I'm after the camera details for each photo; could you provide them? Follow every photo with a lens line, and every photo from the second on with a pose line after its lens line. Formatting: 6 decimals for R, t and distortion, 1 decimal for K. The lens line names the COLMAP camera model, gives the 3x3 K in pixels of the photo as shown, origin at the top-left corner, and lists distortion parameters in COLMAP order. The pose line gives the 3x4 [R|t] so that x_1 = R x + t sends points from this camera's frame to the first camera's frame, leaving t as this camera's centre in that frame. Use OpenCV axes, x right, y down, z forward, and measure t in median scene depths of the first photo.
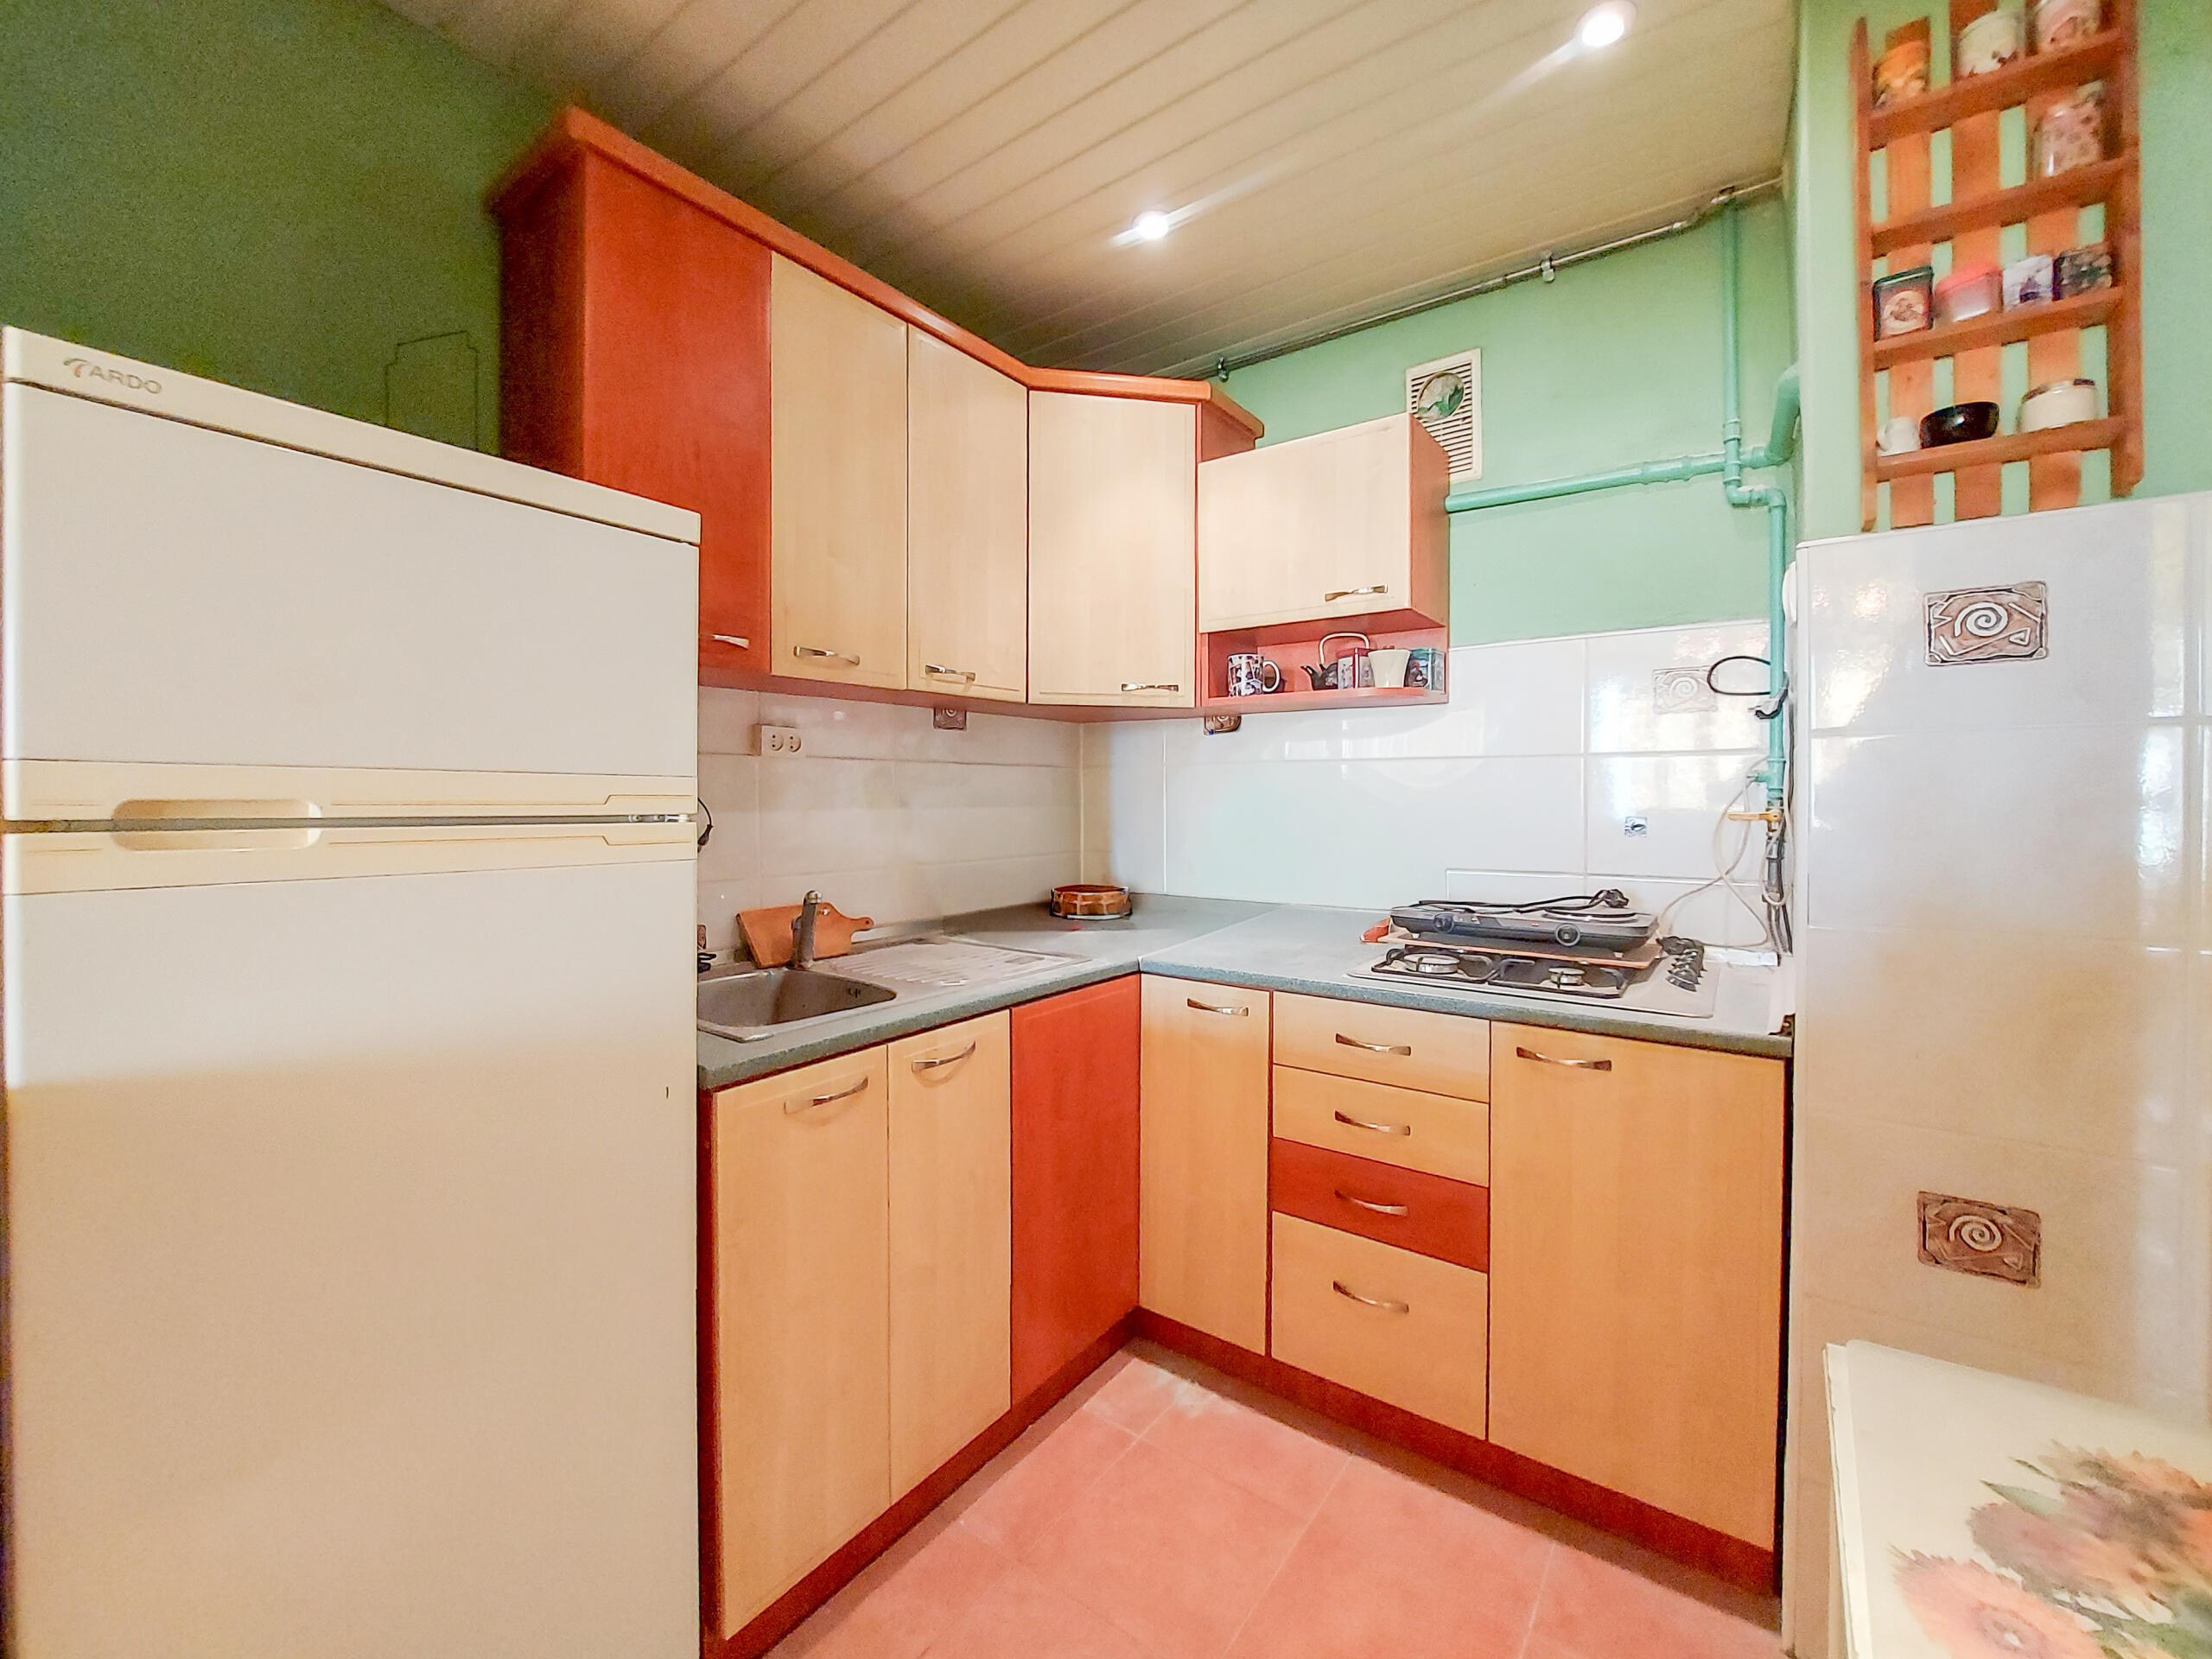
lens RADIAL K [[890.6, 0, 1105.8], [0, 890.6, 817.1], [0, 0, 1]] dist [-0.011021, 0.000057]
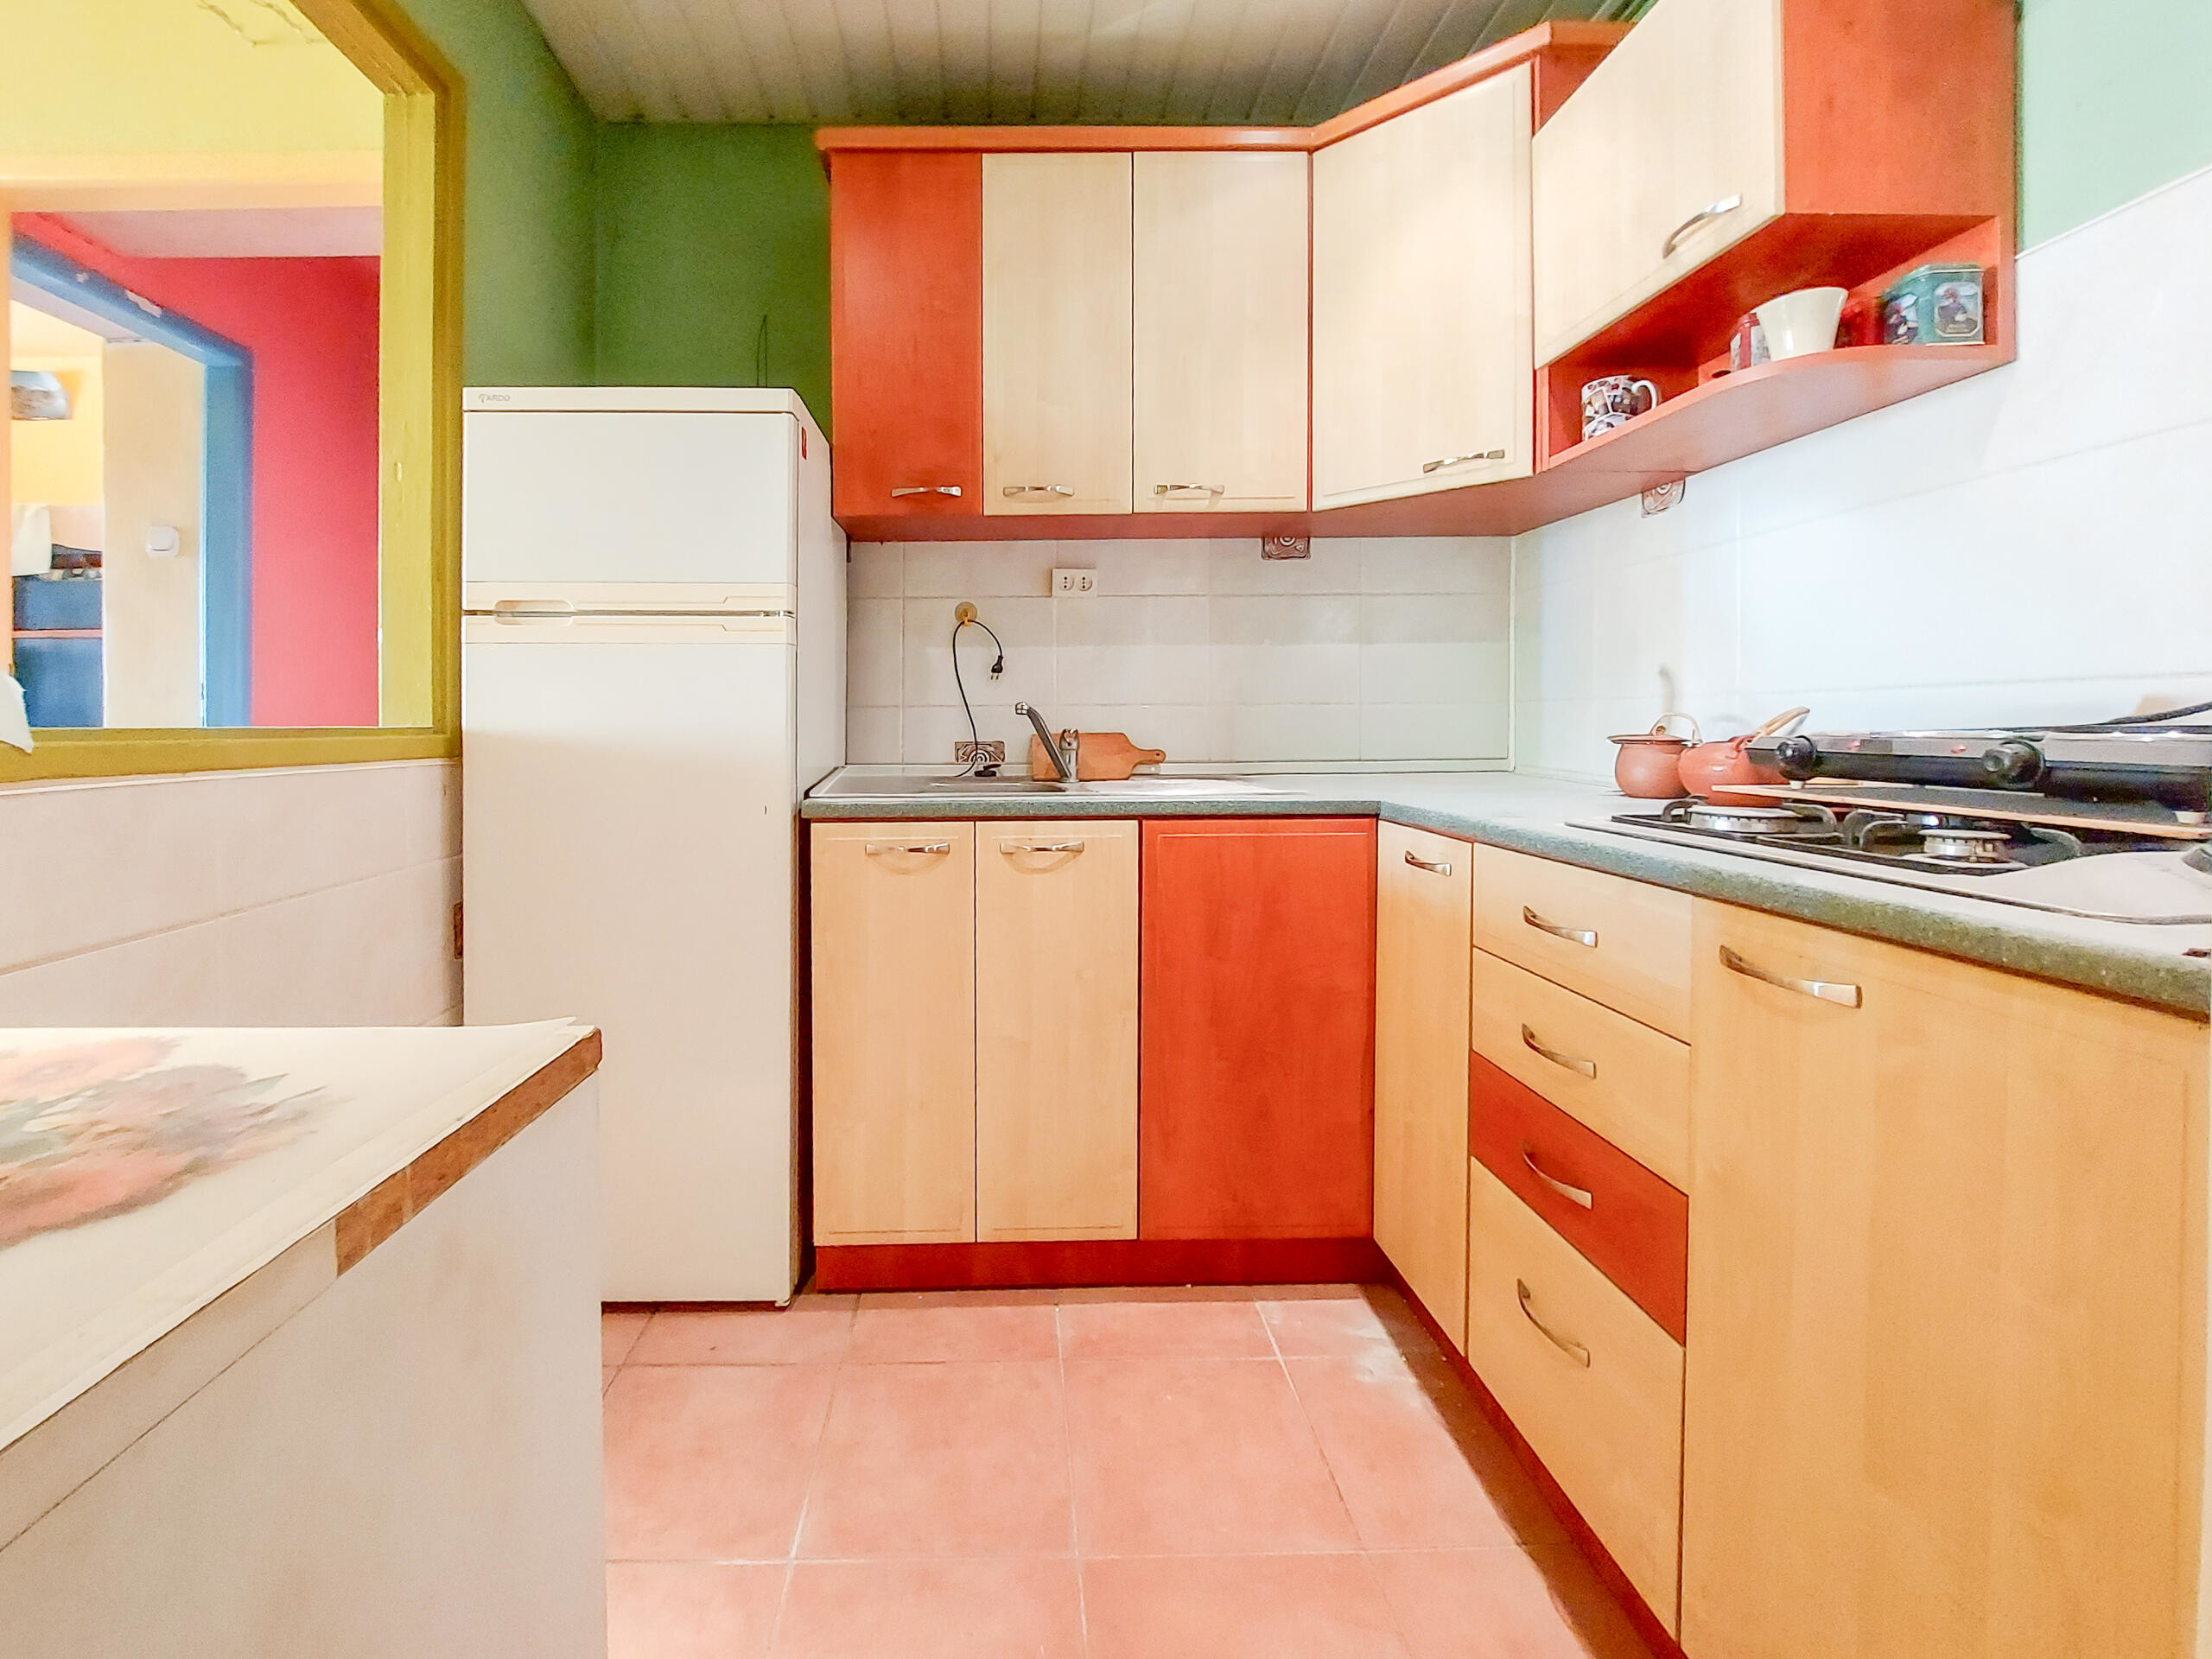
lens RADIAL K [[962.9, 0, 1105.0], [0, 962.9, 759.6], [0, 0, 1]] dist [-0.013614, 0.000050]
pose [[0.605402, 0.010824, -0.795846, 0.639225], [-0.013002, 0.999909, 0.003709, 0.135557], [0.795813, 0.008102, 0.605488, 0.316720]]
